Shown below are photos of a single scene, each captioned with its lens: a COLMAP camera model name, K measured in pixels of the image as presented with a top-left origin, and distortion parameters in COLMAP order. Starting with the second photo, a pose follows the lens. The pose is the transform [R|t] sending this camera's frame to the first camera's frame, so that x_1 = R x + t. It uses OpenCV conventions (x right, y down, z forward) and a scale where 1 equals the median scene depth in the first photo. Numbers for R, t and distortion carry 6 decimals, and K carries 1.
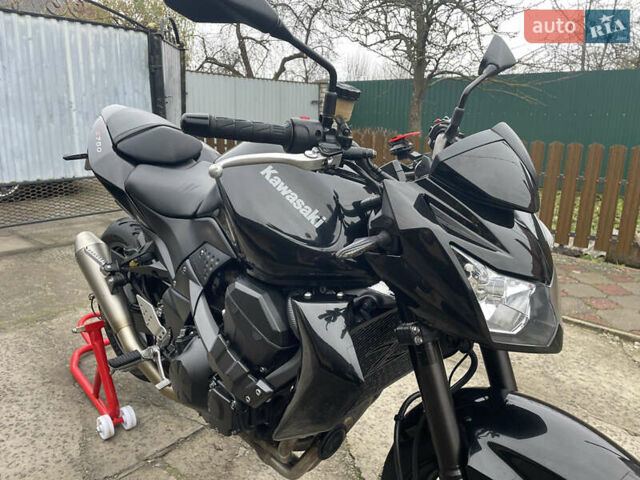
lens RADIAL K [[482.4, 0, 319.6], [0, 482.4, 227.7], [0, 0, 1]] dist [0.094621, -0.115292]
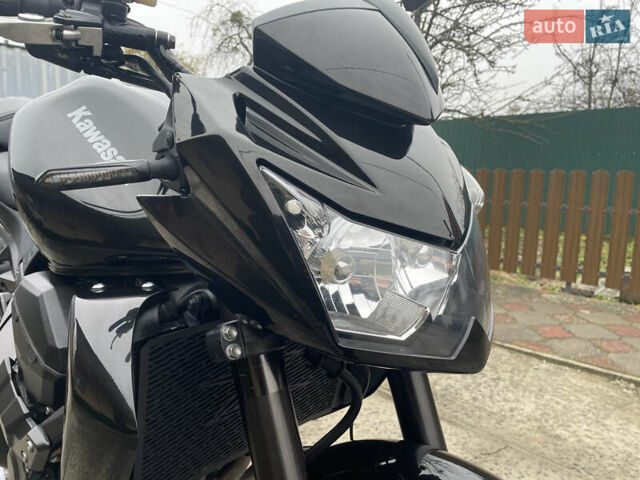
lens RADIAL K [[482.4, 0, 319.6], [0, 482.4, 227.7], [0, 0, 1]] dist [0.094621, -0.115292]
pose [[0.999604, -0.000086, -0.028136, 0.101922], [-0.002805, 0.994709, -0.102693, 0.046363], [0.027996, 0.102731, 0.994315, 0.134540]]
